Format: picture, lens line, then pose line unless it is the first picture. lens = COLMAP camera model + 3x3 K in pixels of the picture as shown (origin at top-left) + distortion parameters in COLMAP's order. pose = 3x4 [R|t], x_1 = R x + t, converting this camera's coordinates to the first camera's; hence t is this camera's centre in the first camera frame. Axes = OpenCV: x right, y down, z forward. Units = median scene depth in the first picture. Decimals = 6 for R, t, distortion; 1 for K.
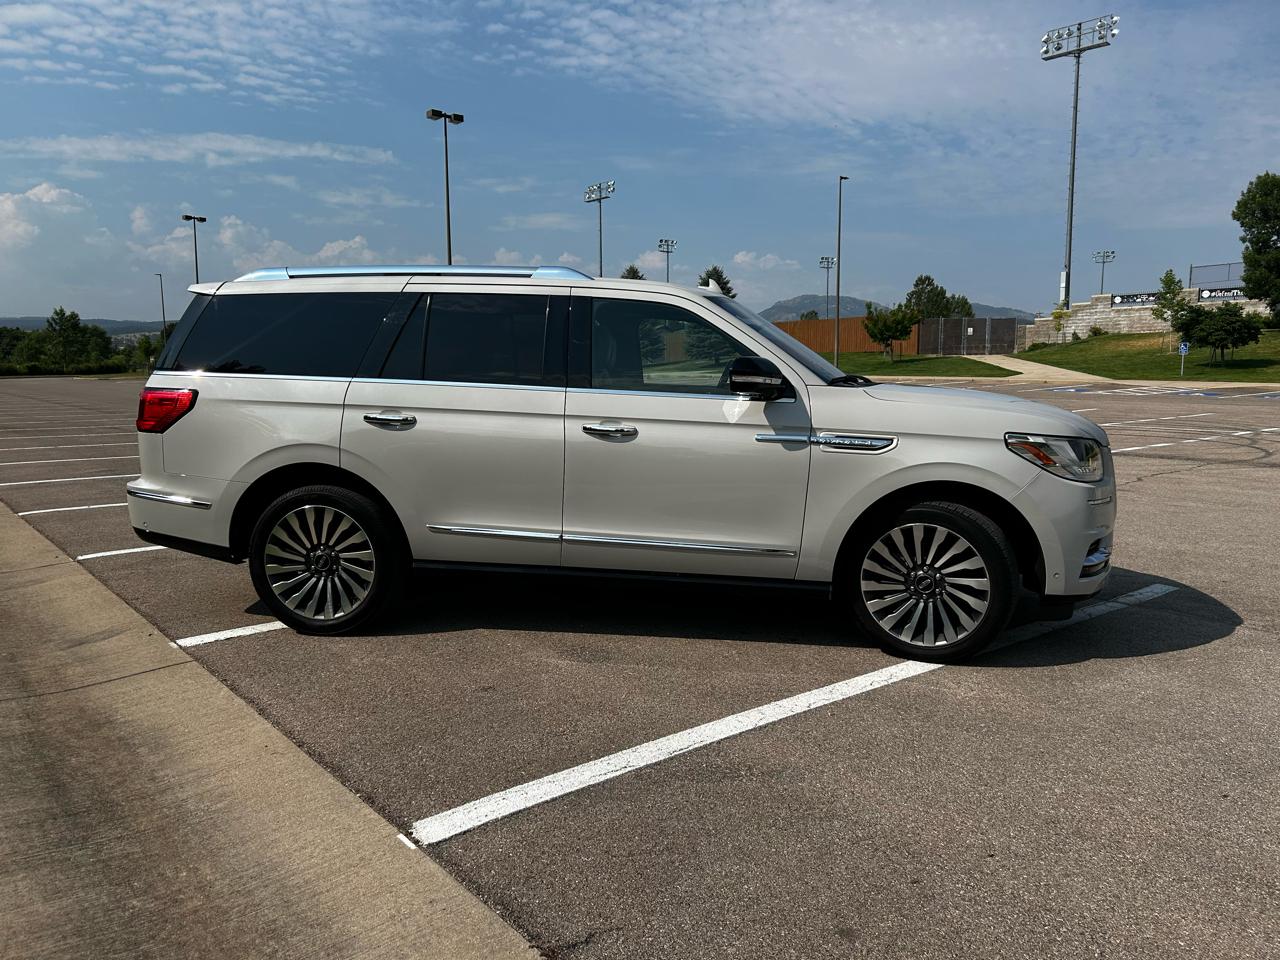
lens RADIAL K [[961.3, 0, 640.0], [0, 961.3, 480.0], [0, 0, 1]] dist [0.052203, -0.054046]
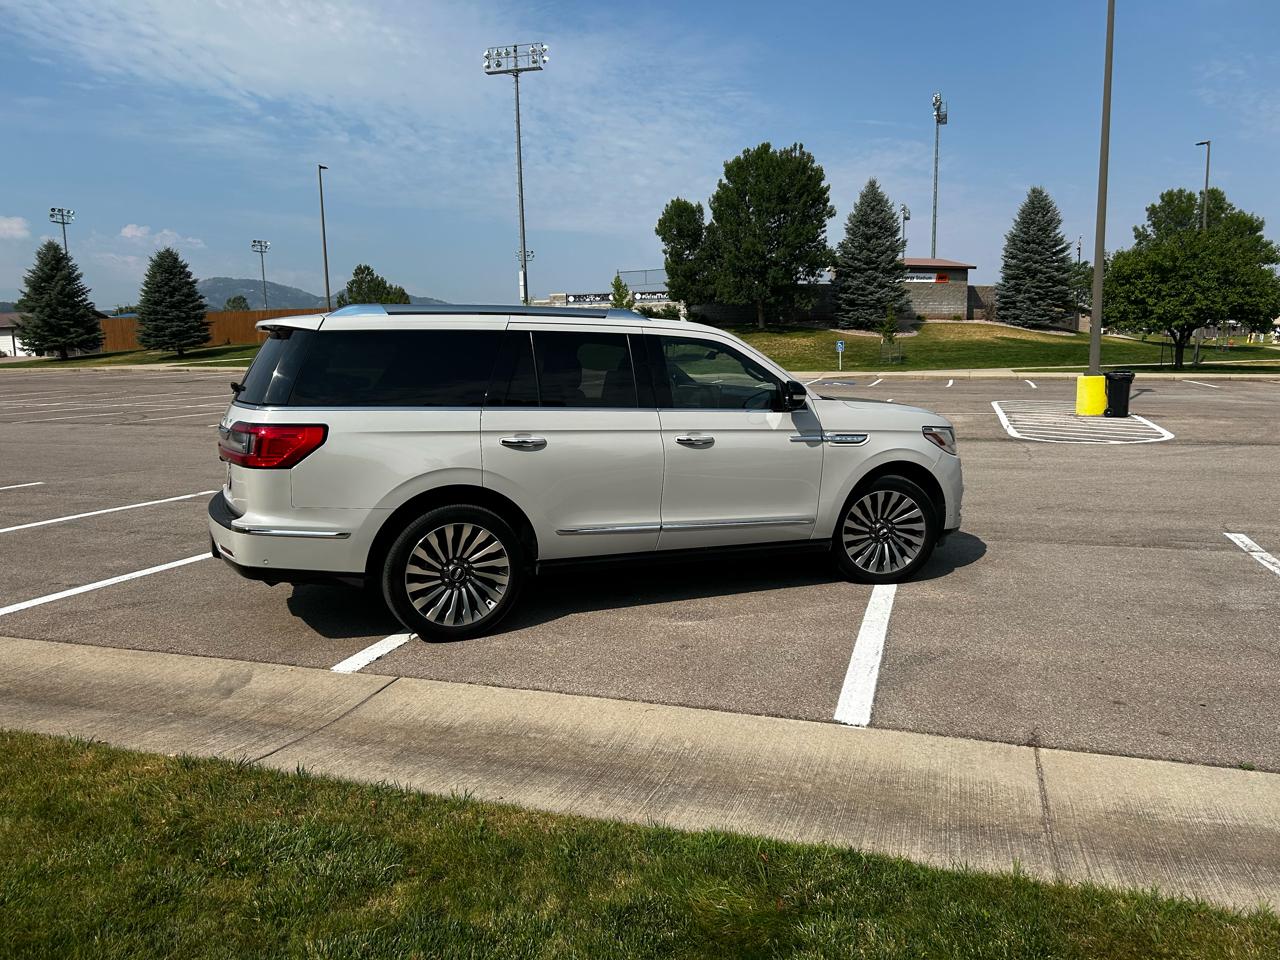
lens RADIAL K [[964.7, 0, 645.4], [0, 964.7, 479.0], [0, 0, 1]] dist [0.052214, -0.052984]
pose [[0.839532, -0.079845, 0.537411, -0.758955], [0.074216, 0.996724, 0.032148, -0.044590], [-0.538218, 0.012895, 0.842707, -0.049369]]
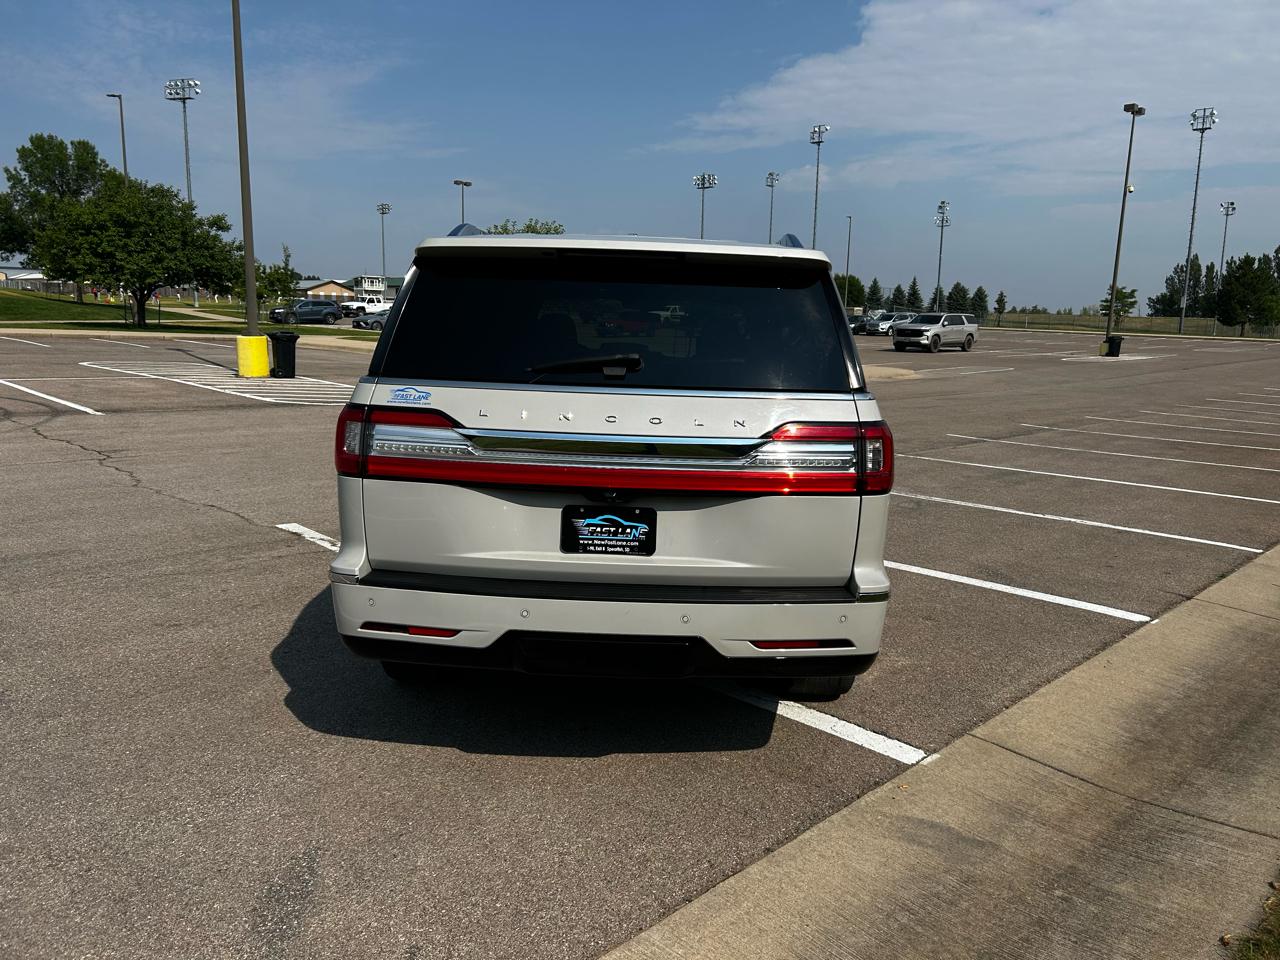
lens RADIAL K [[964.7, 0, 645.4], [0, 964.7, 479.0], [0, 0, 1]] dist [0.052214, -0.052984]
pose [[-0.117488, -0.163268, 0.979561, -1.162150], [0.085049, 0.981114, 0.173728, -0.189019], [-0.989426, 0.103722, -0.101383, 1.284247]]
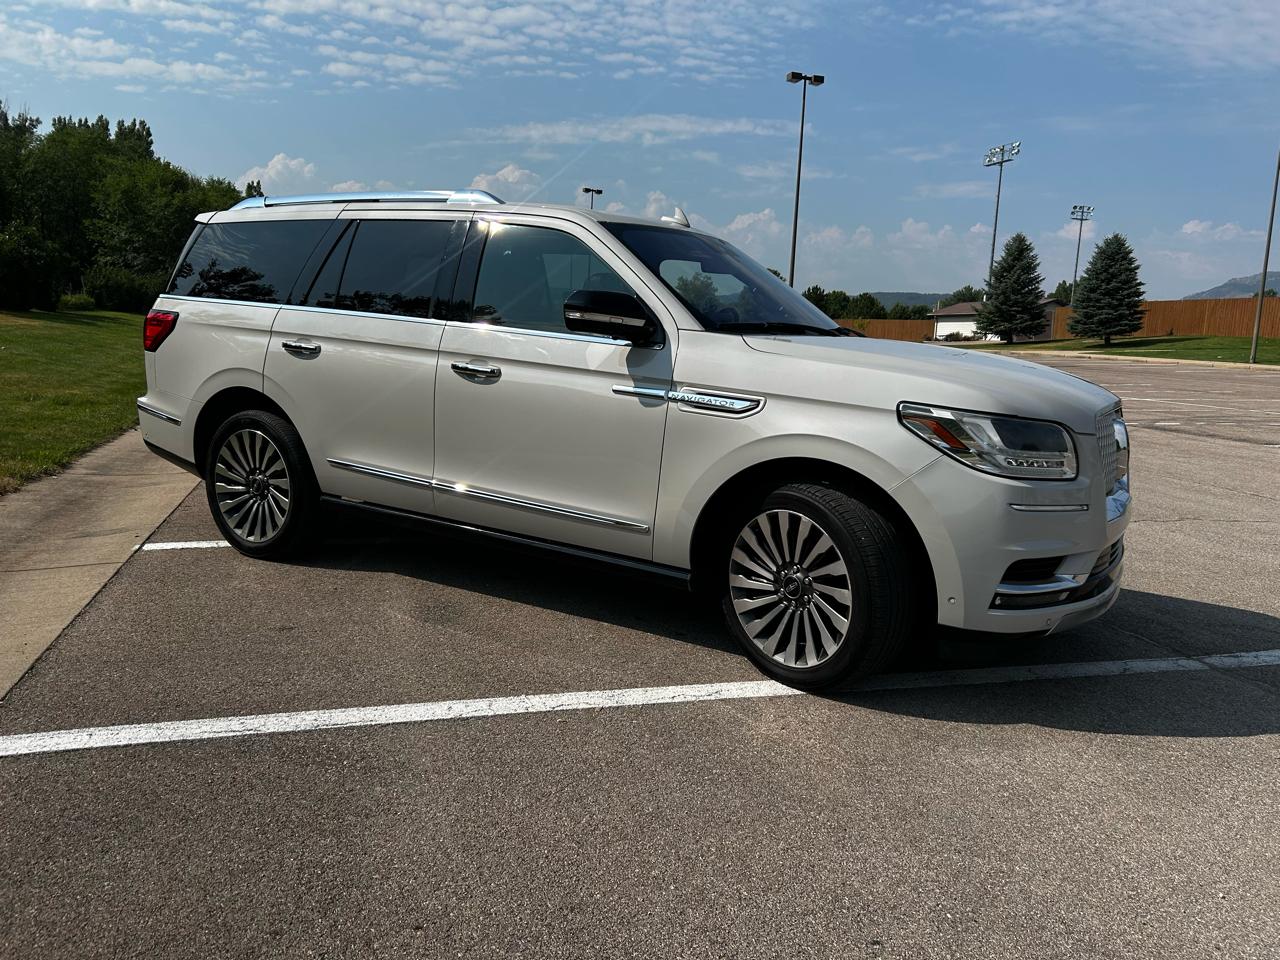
lens RADIAL K [[960.0, 0, 646.9], [0, 960.0, 477.0], [0, 0, 1]] dist [0.053887, -0.050473]
pose [[0.921770, 0.098798, -0.374938, 0.447844], [-0.089473, 0.995093, 0.042247, -0.004503], [0.377272, -0.005395, 0.926087, 0.217106]]
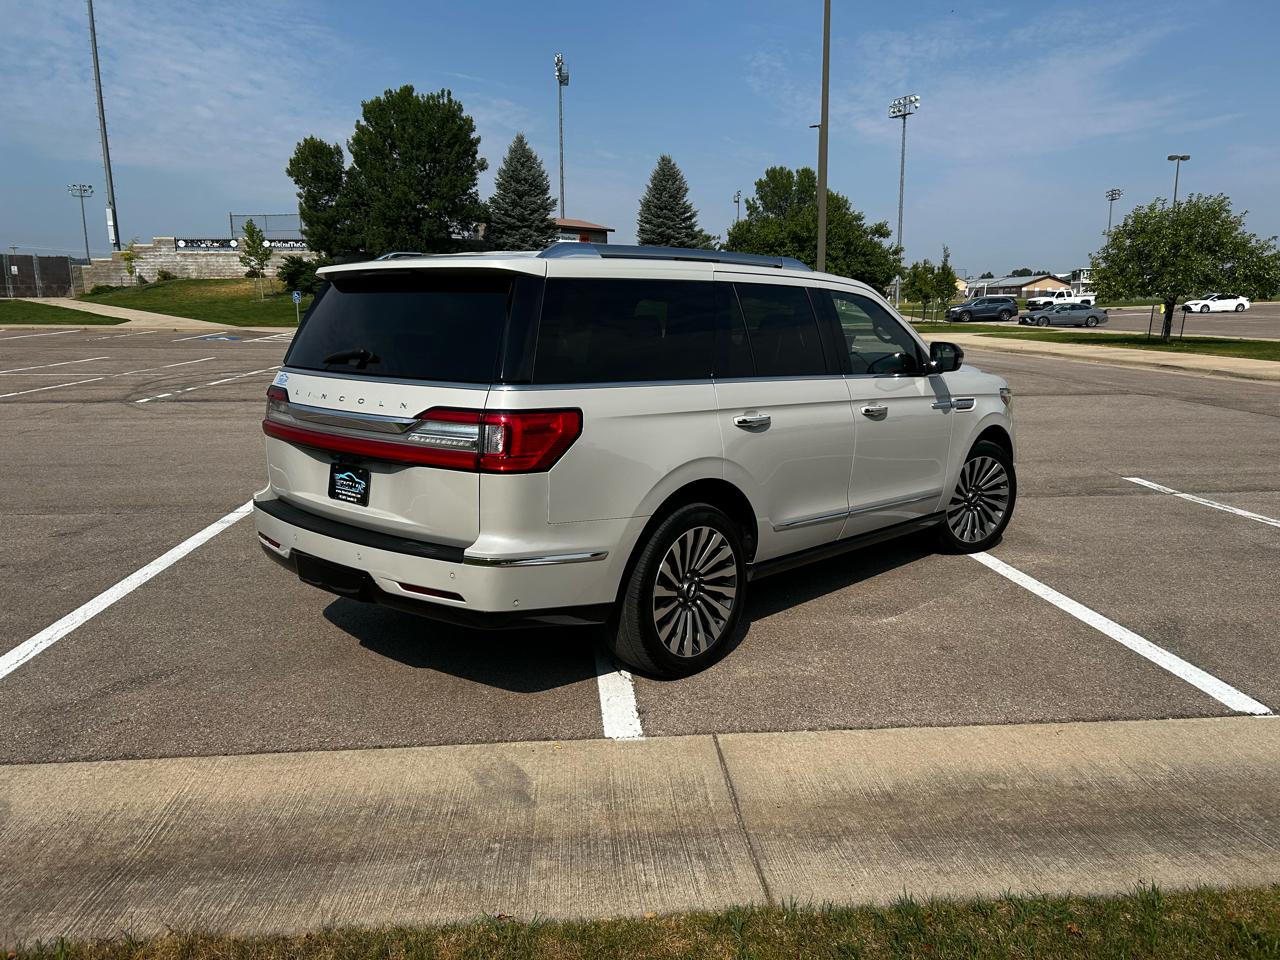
lens RADIAL K [[964.7, 0, 645.4], [0, 964.7, 479.0], [0, 0, 1]] dist [0.052214, -0.052984]
pose [[0.560086, -0.144903, 0.815663, -1.086481], [0.097075, 0.989281, 0.109088, -0.118894], [-0.822727, 0.018082, 0.568149, 0.555732]]
